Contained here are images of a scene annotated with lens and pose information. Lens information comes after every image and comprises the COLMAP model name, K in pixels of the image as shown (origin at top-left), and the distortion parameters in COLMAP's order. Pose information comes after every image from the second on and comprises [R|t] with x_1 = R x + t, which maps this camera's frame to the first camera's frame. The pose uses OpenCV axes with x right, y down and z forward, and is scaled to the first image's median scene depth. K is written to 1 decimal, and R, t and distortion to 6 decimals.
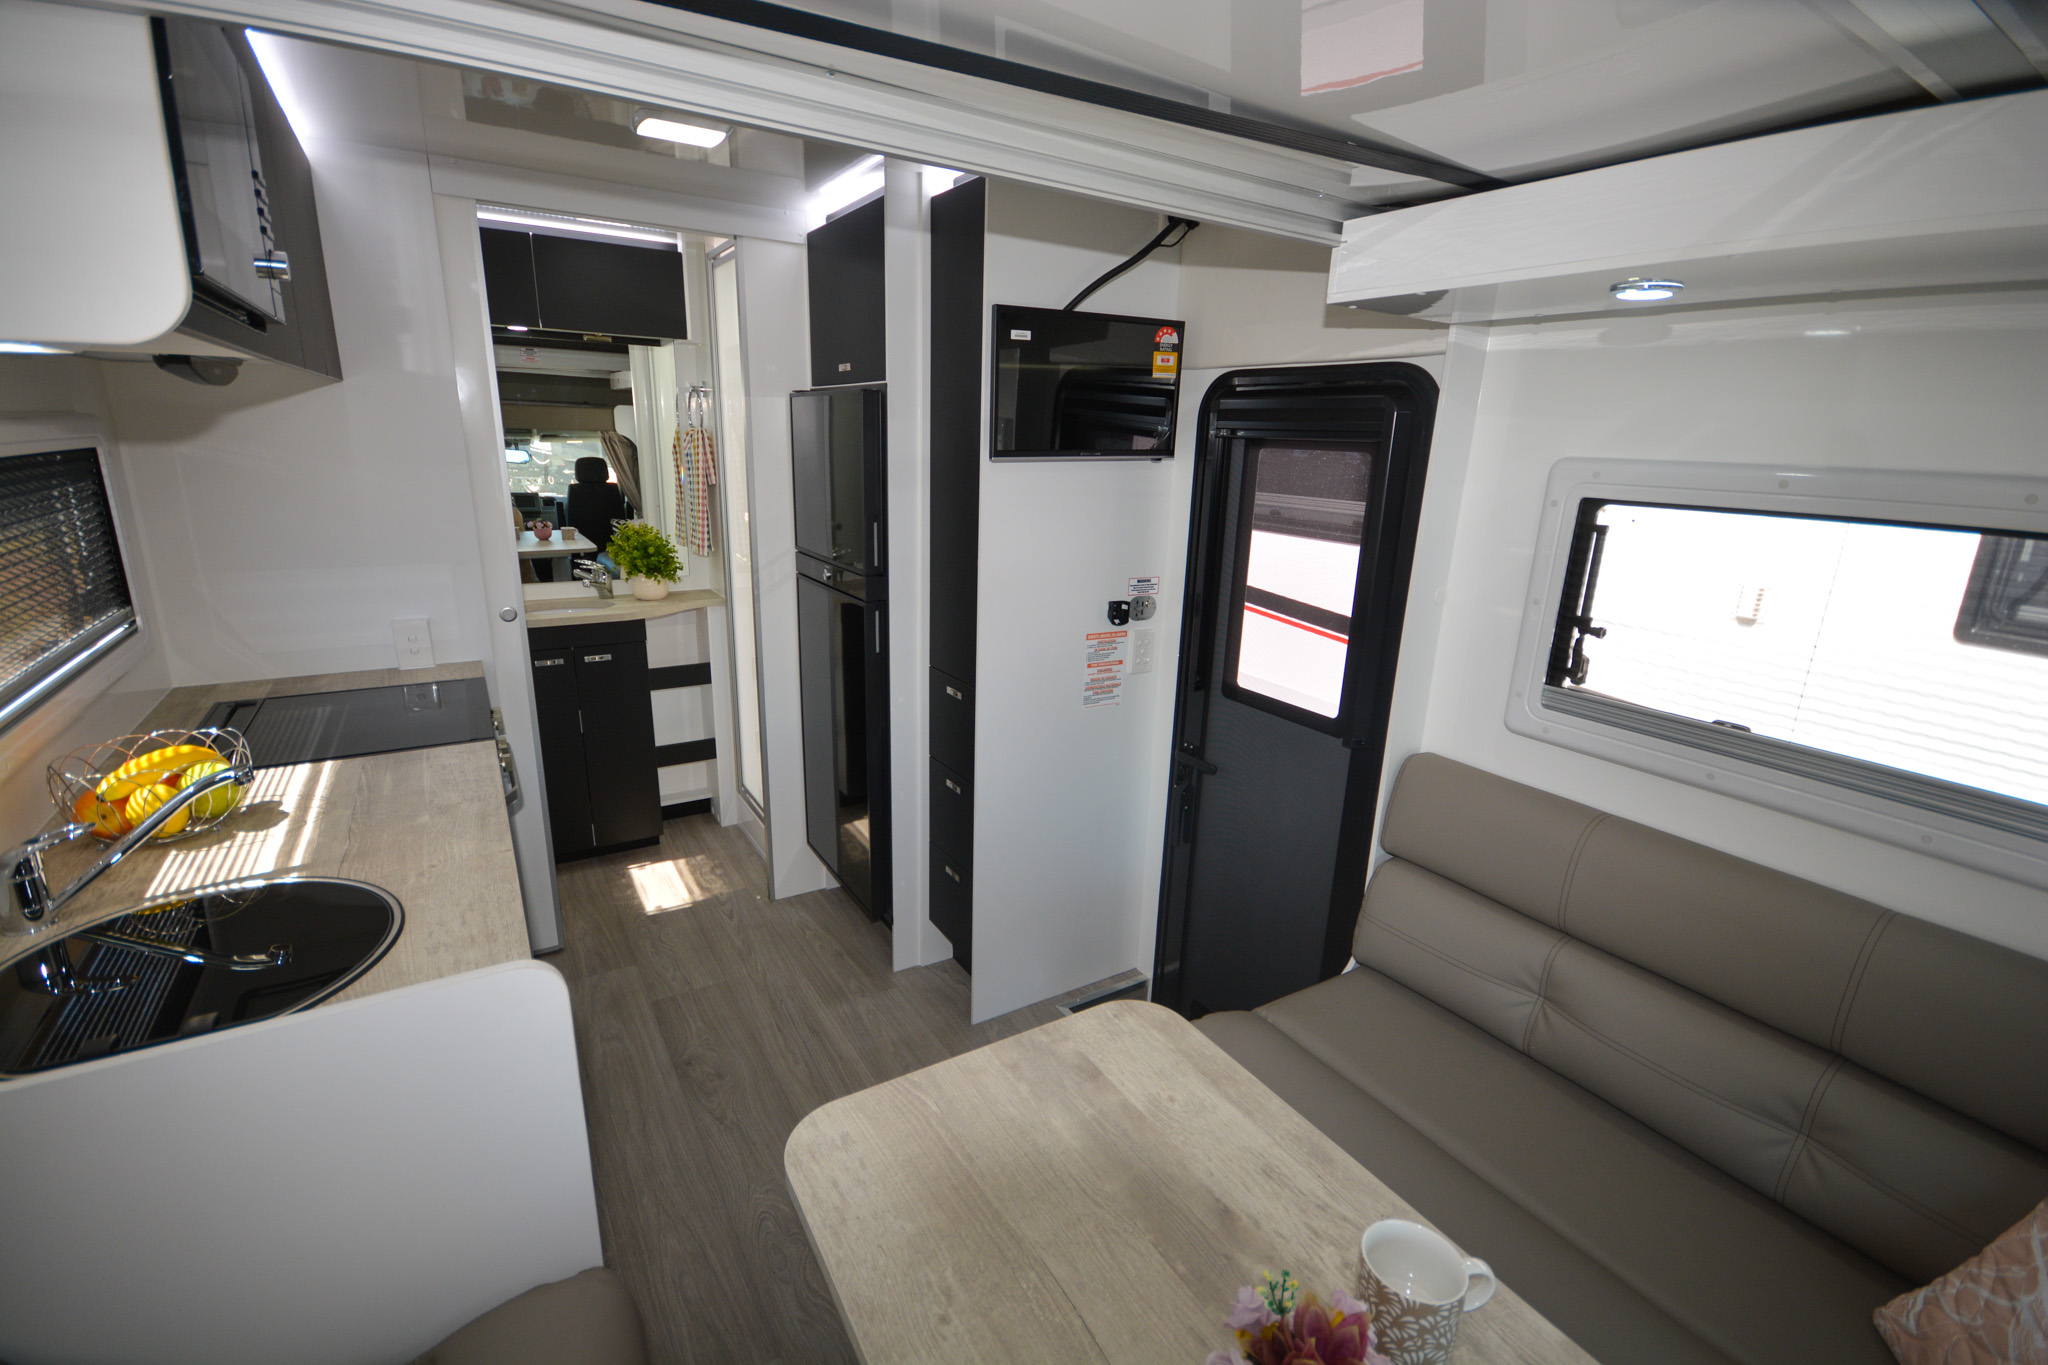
lens RADIAL K [[899.7, 0, 1019.9], [0, 899.7, 686.3], [0, 0, 1]] dist [0.013361, -0.013380]
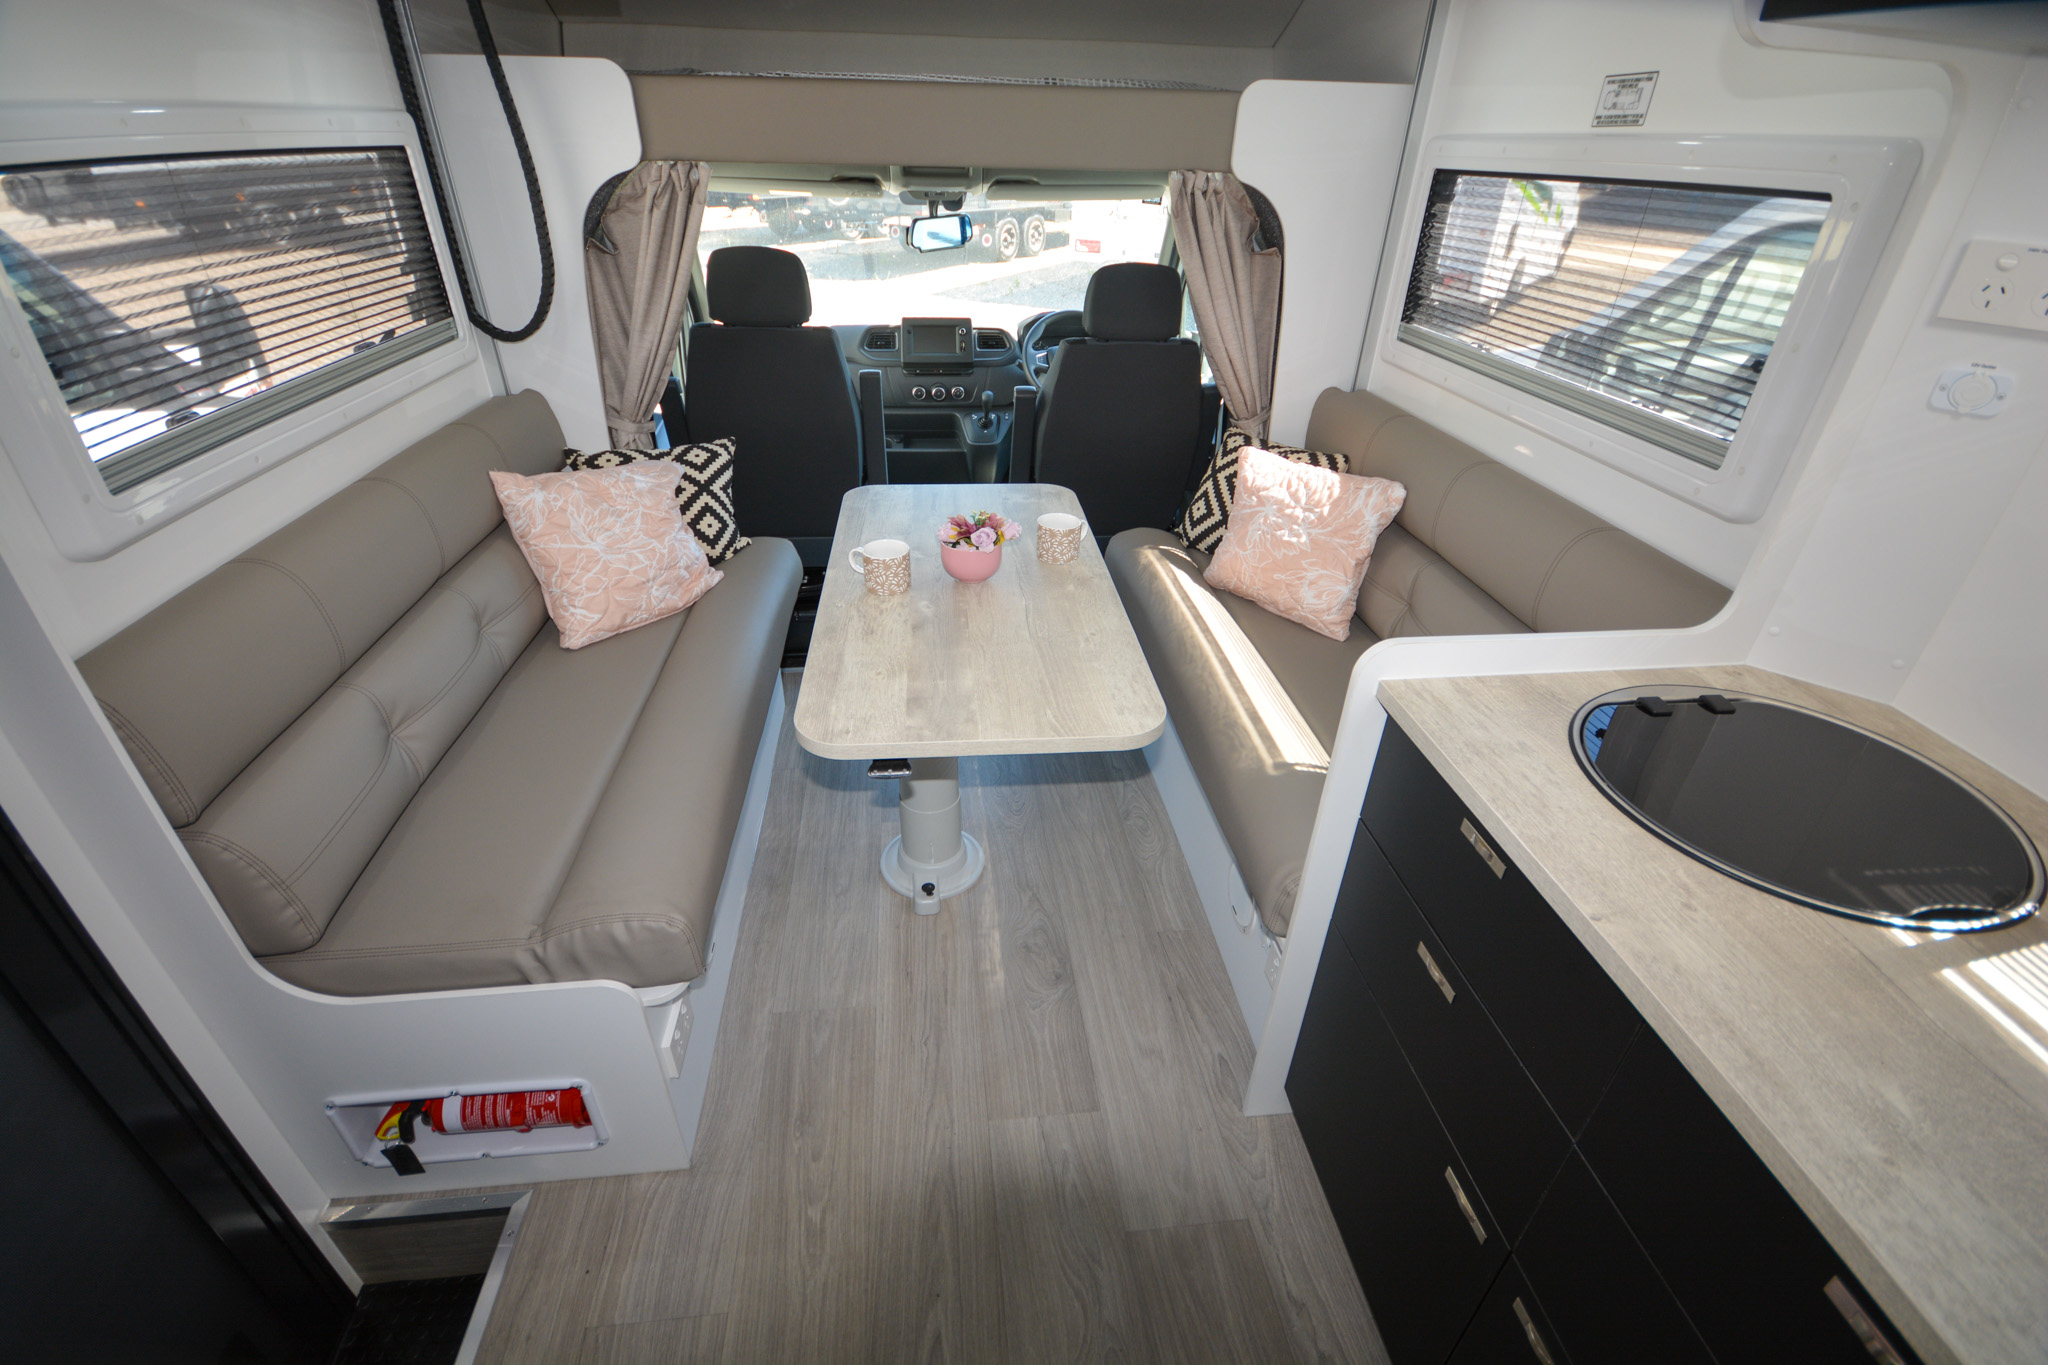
lens RADIAL K [[897.2, 0, 1017.1], [0, 897.2, 687.1], [0, 0, 1]] dist [-0.000439, 0.000040]
pose [[-0.899774, -0.264020, 0.347418, -0.309556], [0.076759, 0.687999, 0.721641, -0.298762], [-0.429551, 0.675981, -0.598778, 1.120425]]
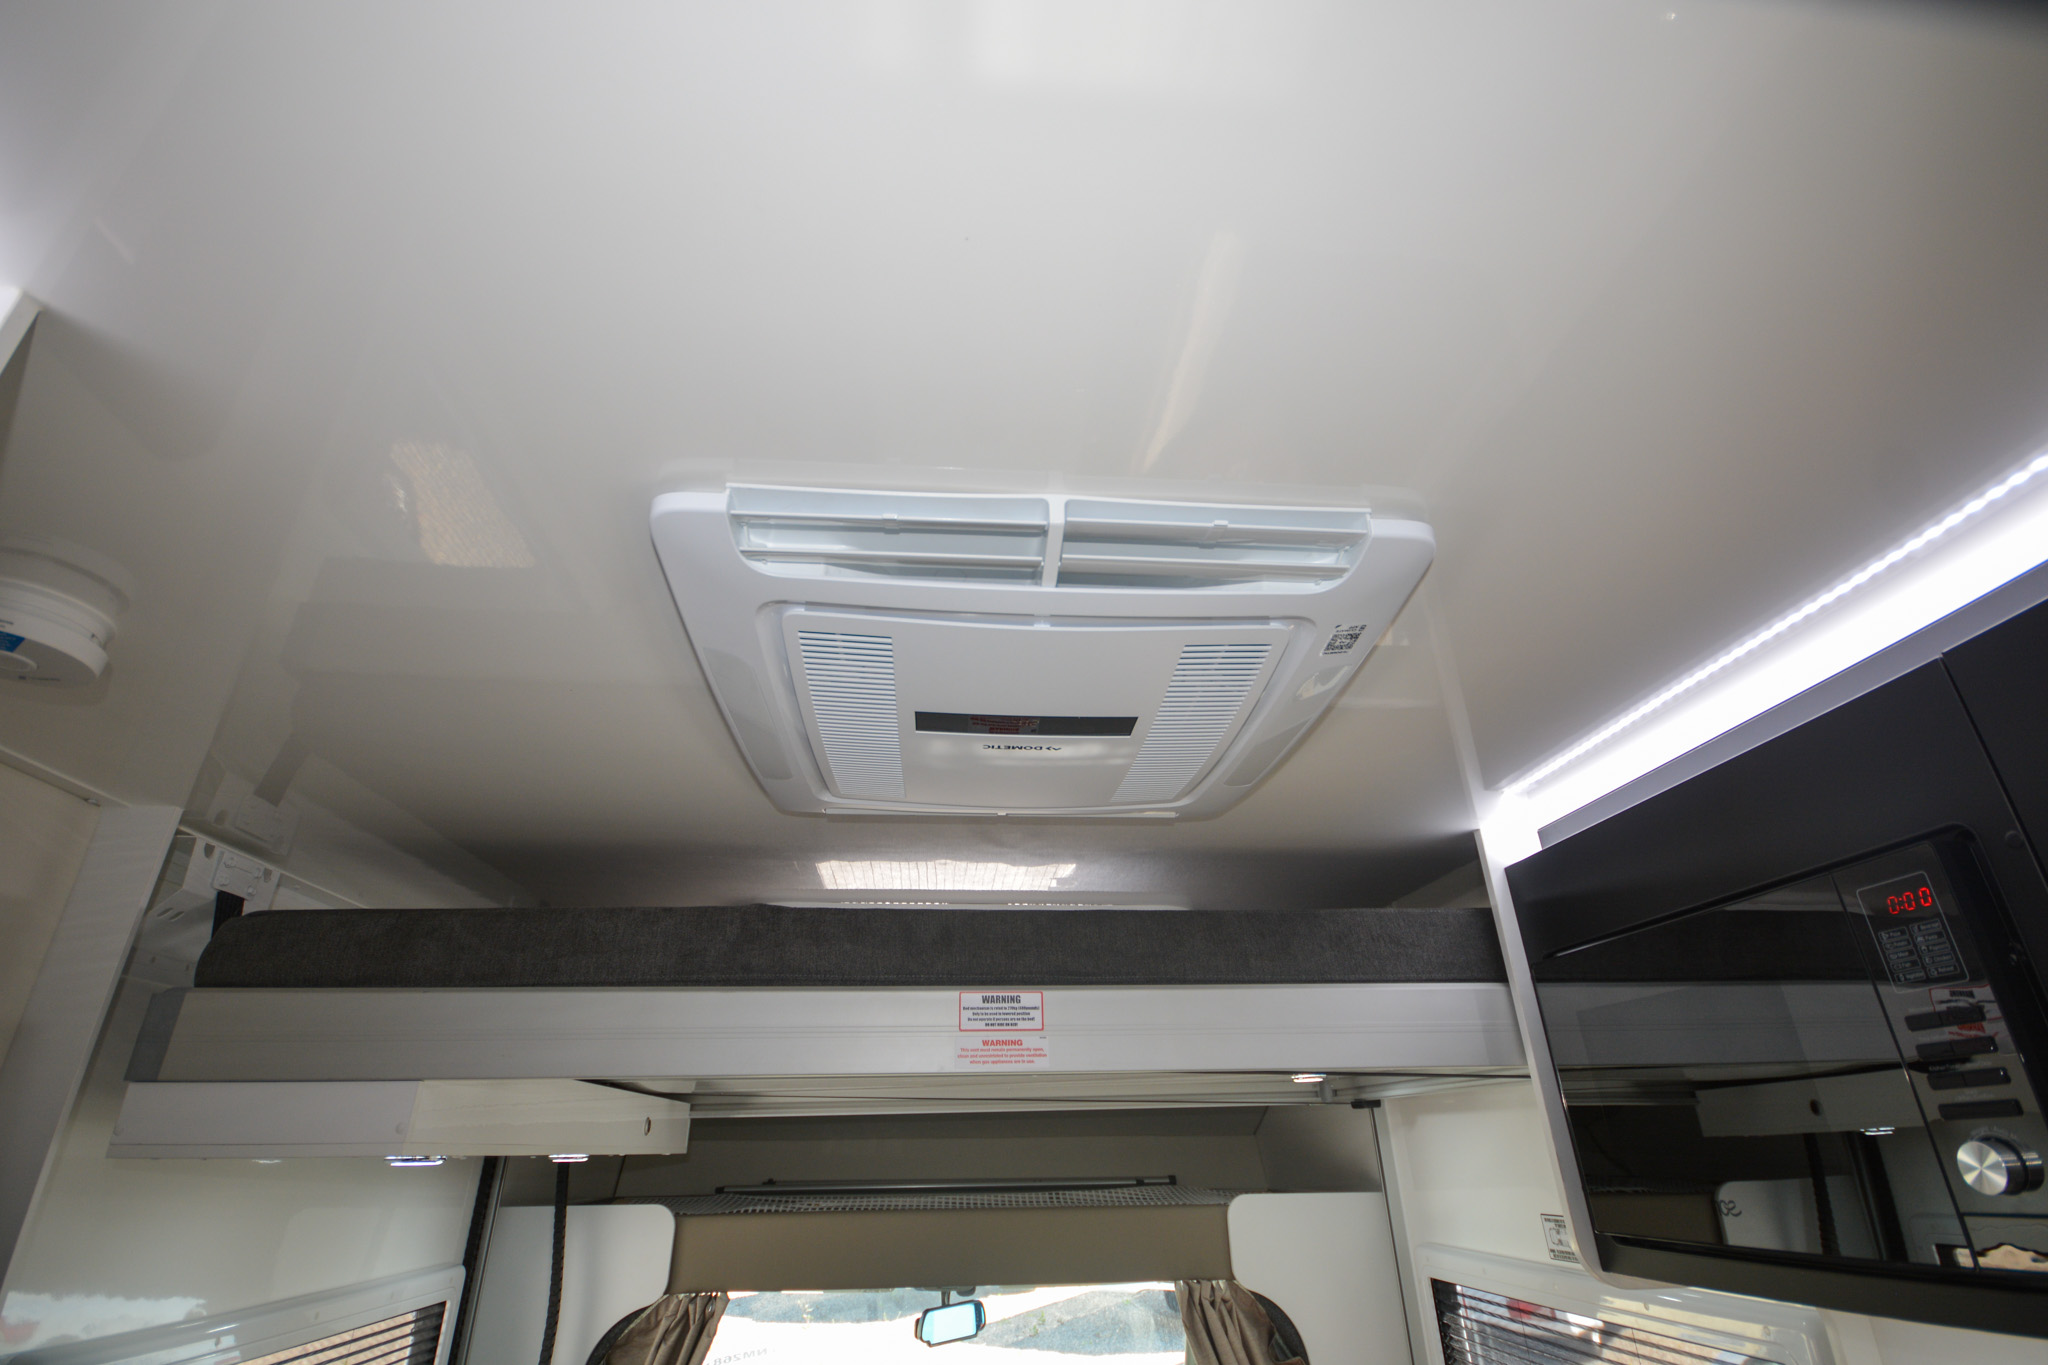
lens RADIAL K [[941.3, 0, 1021.9], [0, 941.3, 690.4], [0, 0, 1]] dist [0.000923, 0.000155]
pose [[-0.893159, 0.180557, 0.411905, -0.389429], [0.110467, 0.975890, -0.188244, -0.470863], [-0.435963, -0.122630, -0.891571, 1.194373]]
